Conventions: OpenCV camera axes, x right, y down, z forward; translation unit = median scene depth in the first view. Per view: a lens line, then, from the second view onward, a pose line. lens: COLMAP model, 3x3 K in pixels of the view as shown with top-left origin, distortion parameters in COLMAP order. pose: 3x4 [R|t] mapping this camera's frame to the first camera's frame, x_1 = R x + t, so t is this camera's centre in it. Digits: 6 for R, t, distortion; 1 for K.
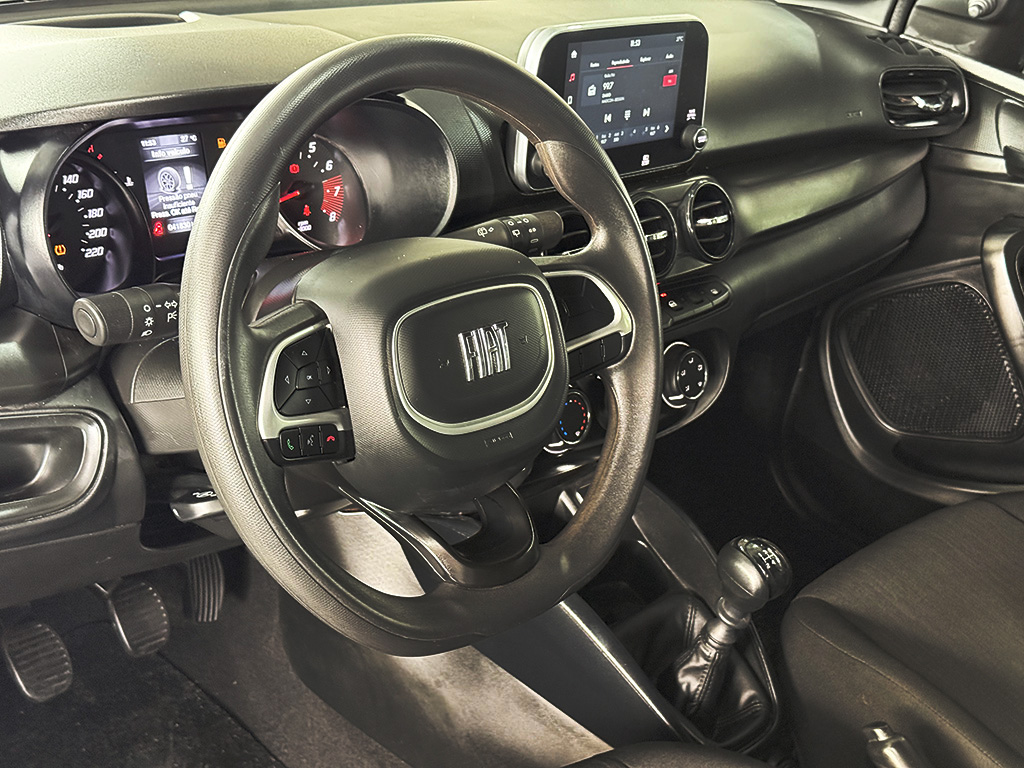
lens RADIAL K [[1493.3, 0, 505.6], [0, 1493.3, 379.6], [0, 0, 1]] dist [0.142454, 0.000000]
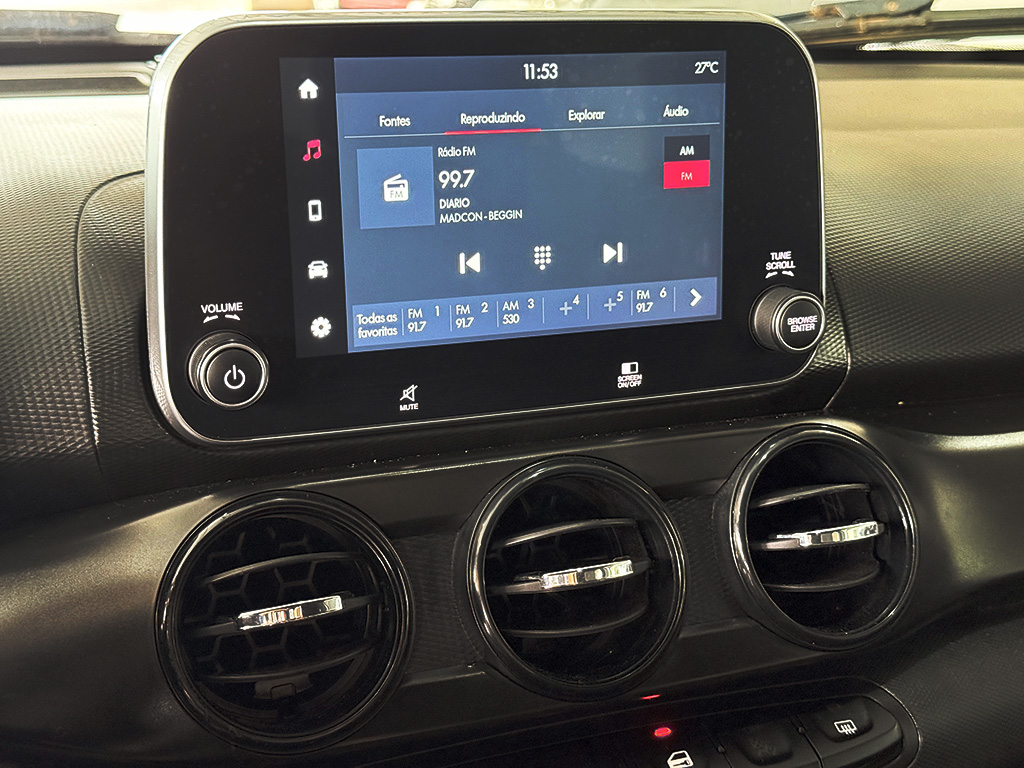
lens RADIAL K [[1493.3, 0, 536.4], [0, 1493.3, 371.1], [0, 0, 1]] dist [0.142454, 0.000000]
pose [[0.910123, -0.005411, -0.414302, 0.245040], [-0.068987, 0.983978, -0.164399, -0.085686], [0.408554, 0.178205, 0.895169, 0.674557]]
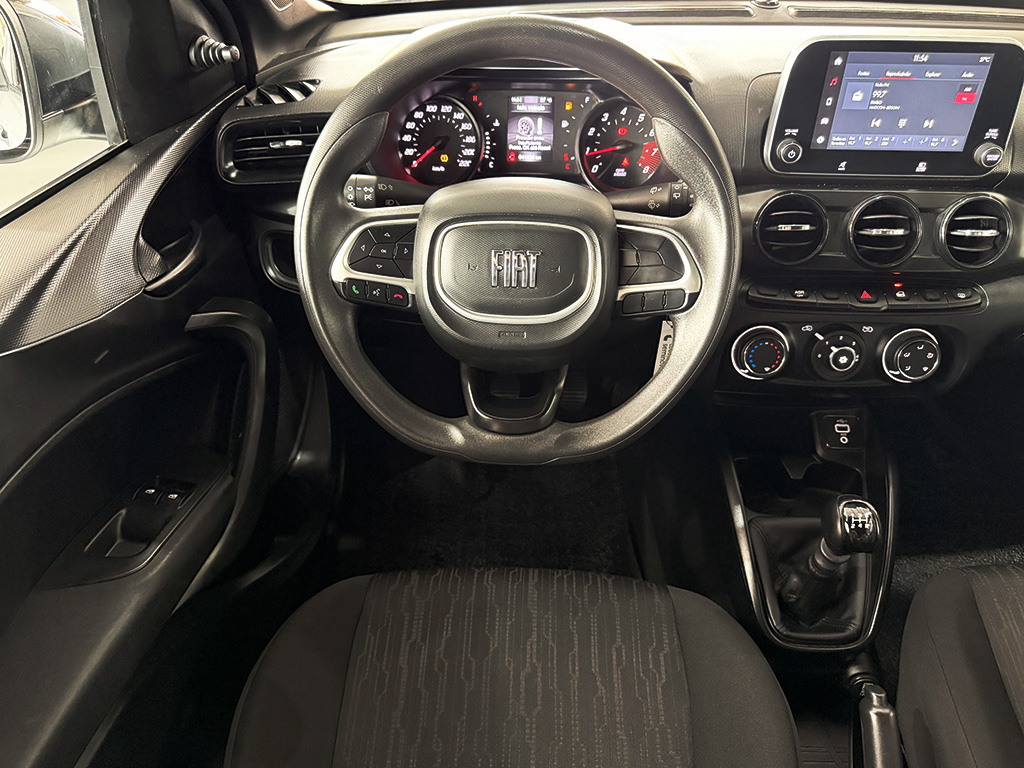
lens RADIAL K [[754.9, 0, 514.4], [0, 754.9, 389.7], [0, 0, 1]] dist [0.030110, -0.038037]
pose [[0.668570, 0.347214, -0.657615, 0.344947], [-0.231081, 0.937530, 0.260076, -0.068725], [0.706836, -0.021917, 0.707038, 0.380559]]
